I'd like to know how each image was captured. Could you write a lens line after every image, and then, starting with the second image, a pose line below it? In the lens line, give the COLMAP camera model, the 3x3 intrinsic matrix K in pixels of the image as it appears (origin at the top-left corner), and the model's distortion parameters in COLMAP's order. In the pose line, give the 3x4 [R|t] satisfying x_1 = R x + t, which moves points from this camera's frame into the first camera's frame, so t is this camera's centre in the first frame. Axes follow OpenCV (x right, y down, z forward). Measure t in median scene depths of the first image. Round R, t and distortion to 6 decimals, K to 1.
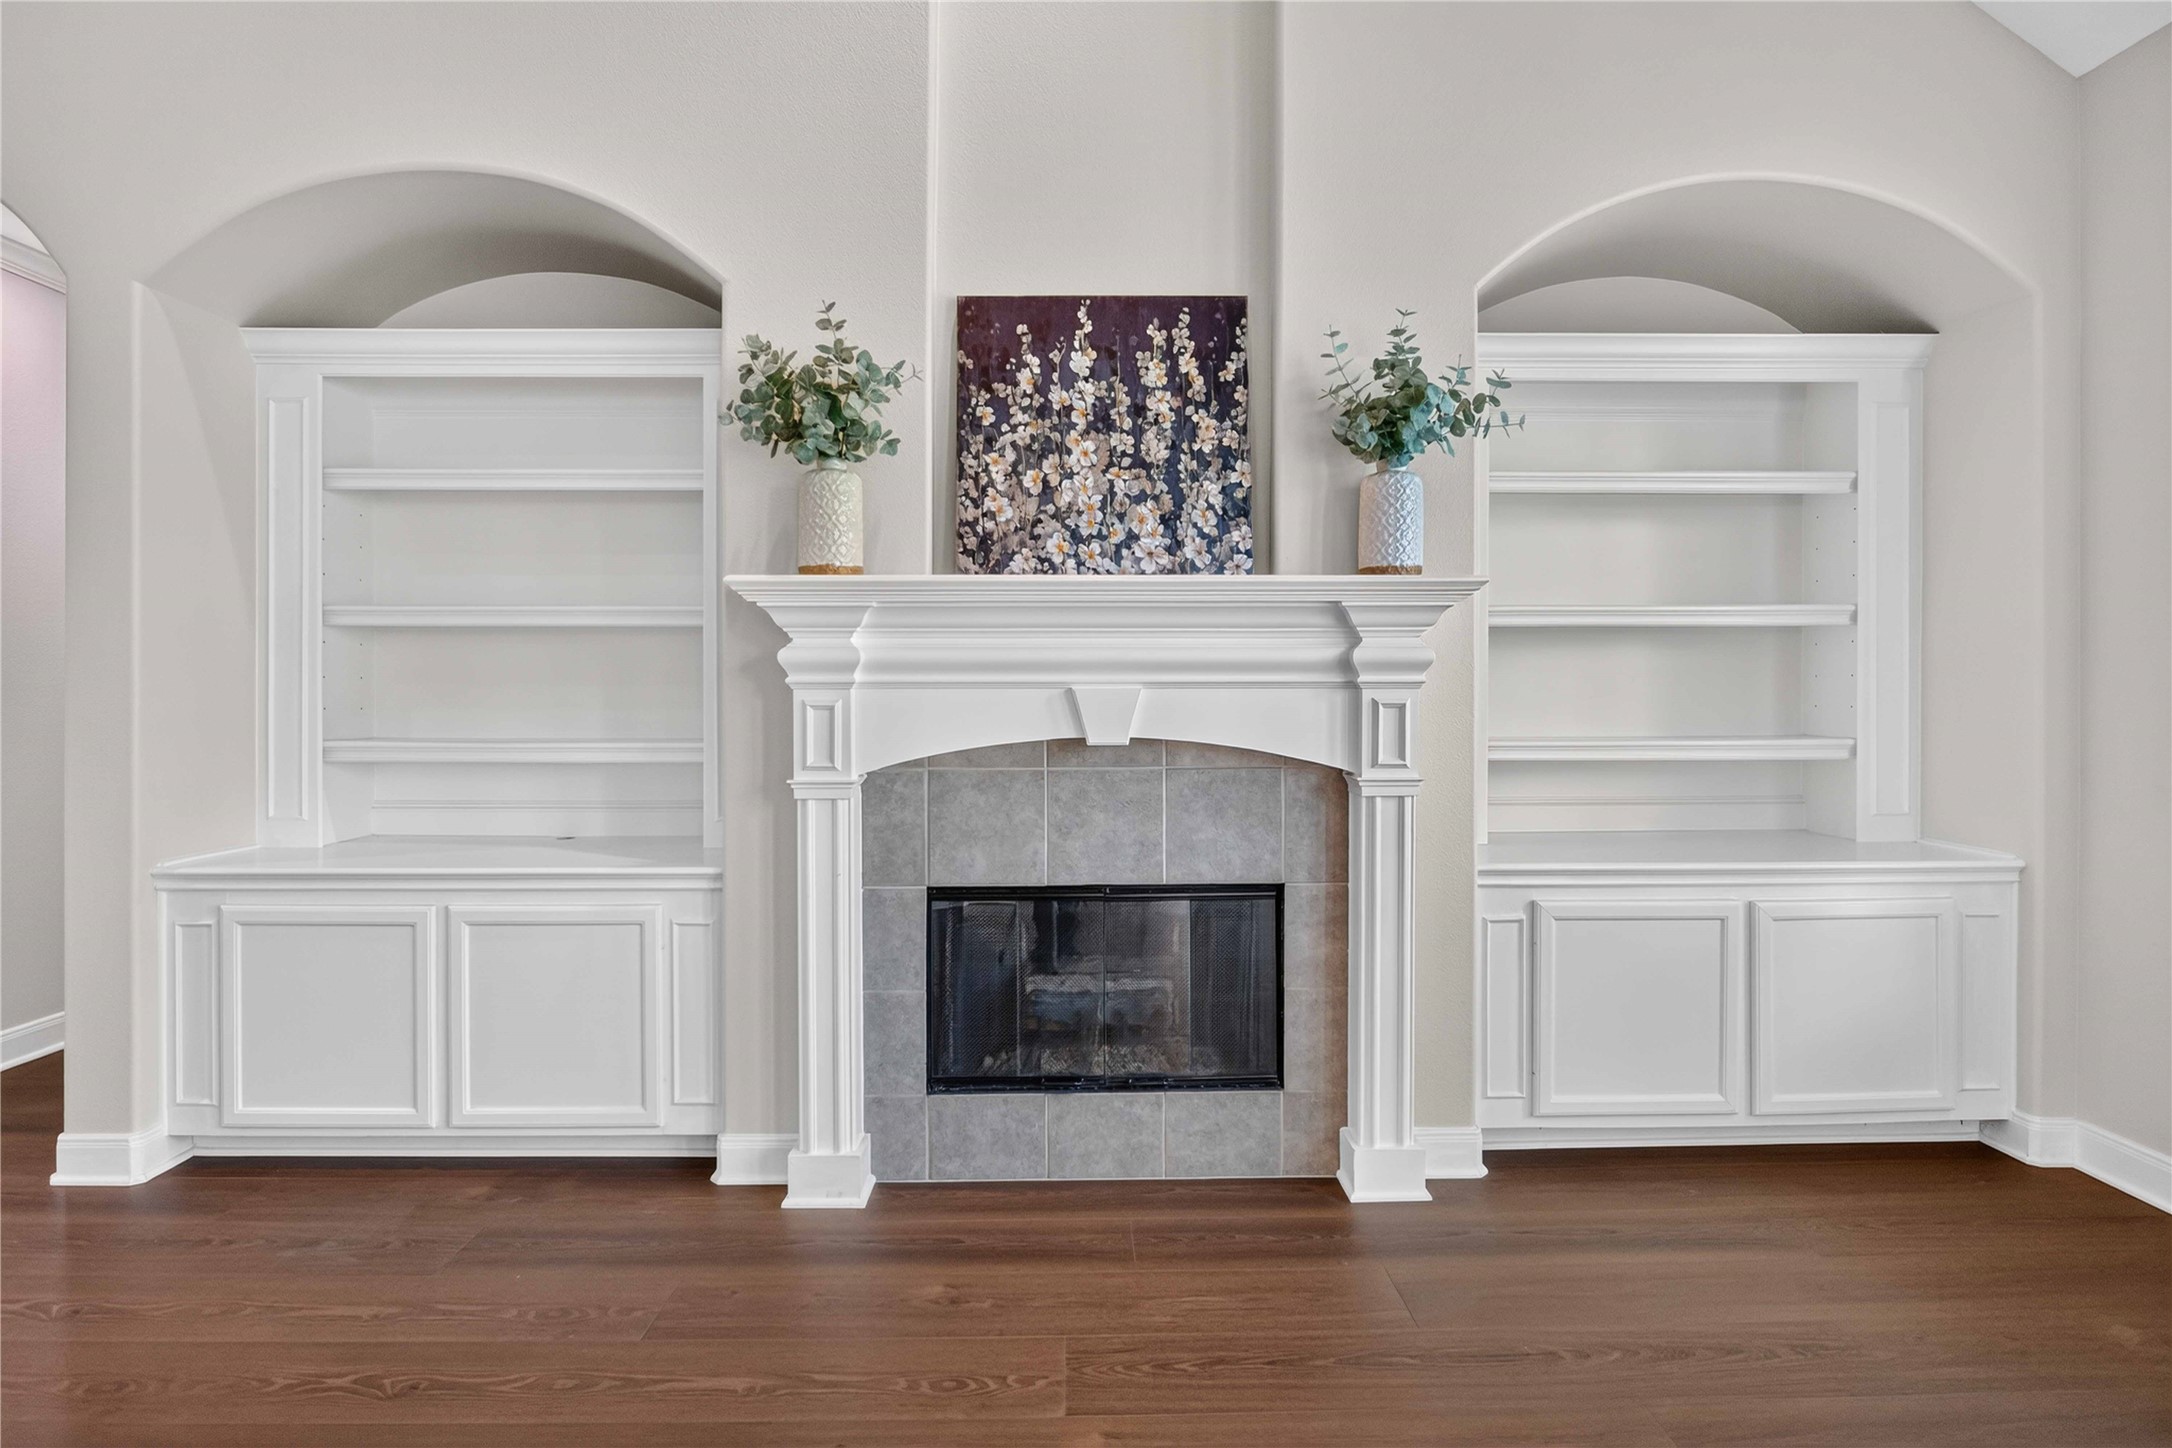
lens RADIAL K [[1191.1, 0, 1081.2], [0, 1191.1, 723.3], [0, 0, 1]] dist [-0.001169, -0.000021]
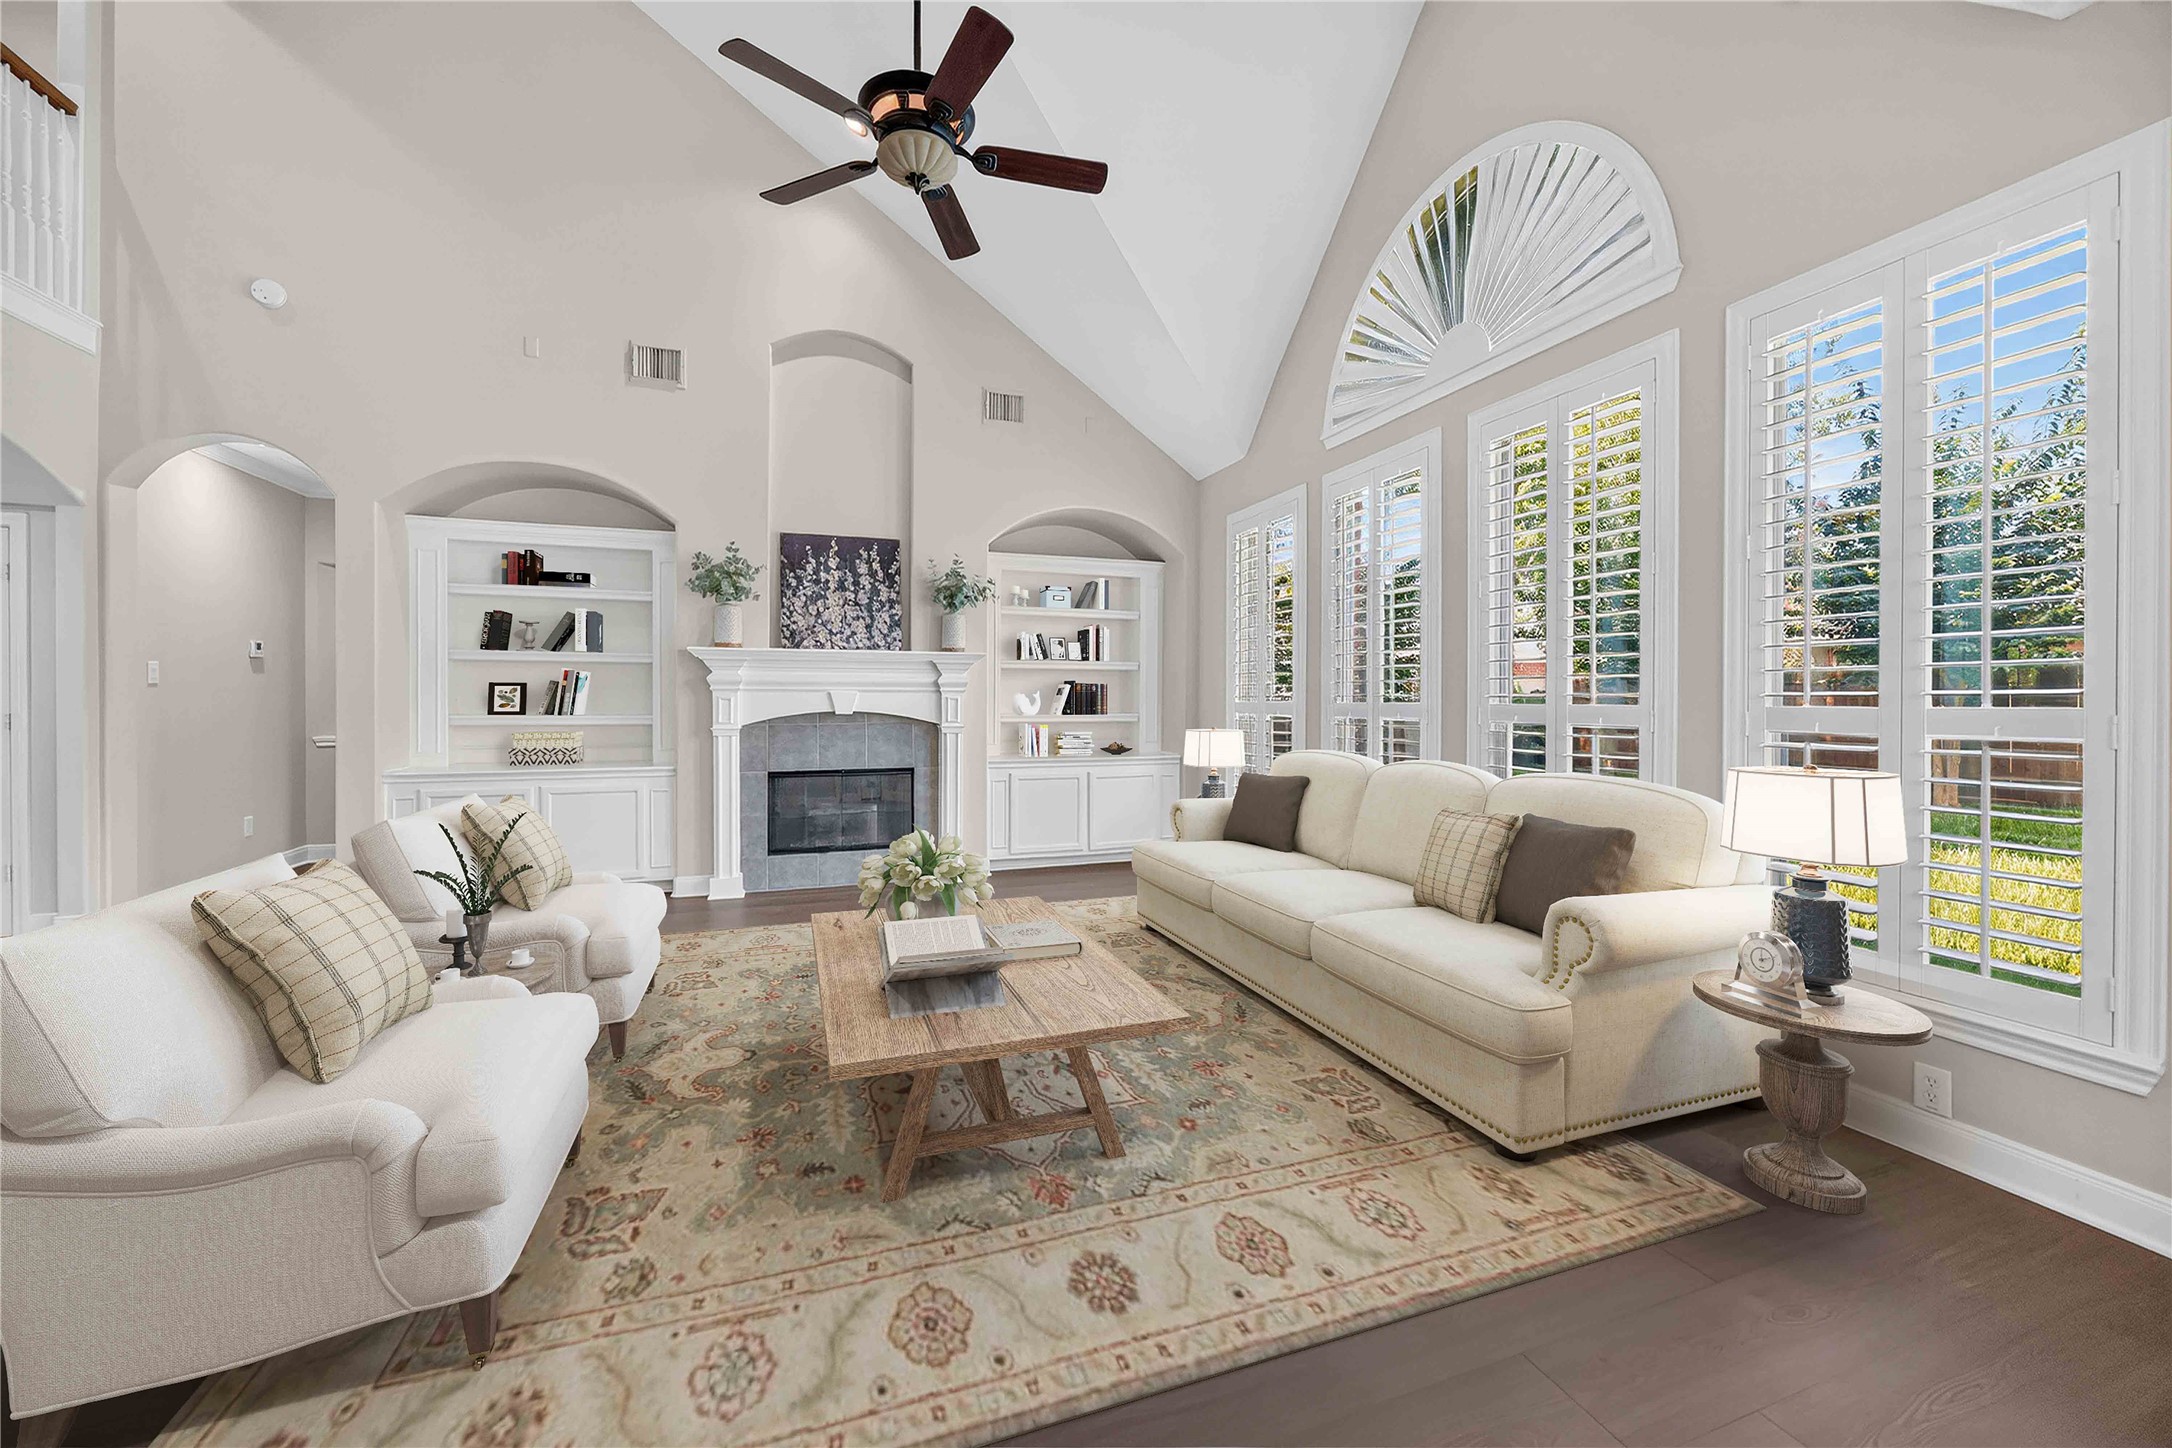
lens RADIAL K [[840.3, 0, 1080.0], [0, 840.3, 710.6], [0, 0, 1]] dist [-0.000924, -0.000063]
pose [[0.952314, 0.000592, 0.305120, -0.044606], [-0.000670, 1.000000, 0.000151, 0.009076], [-0.305120, -0.000349, 0.952314, -0.859761]]
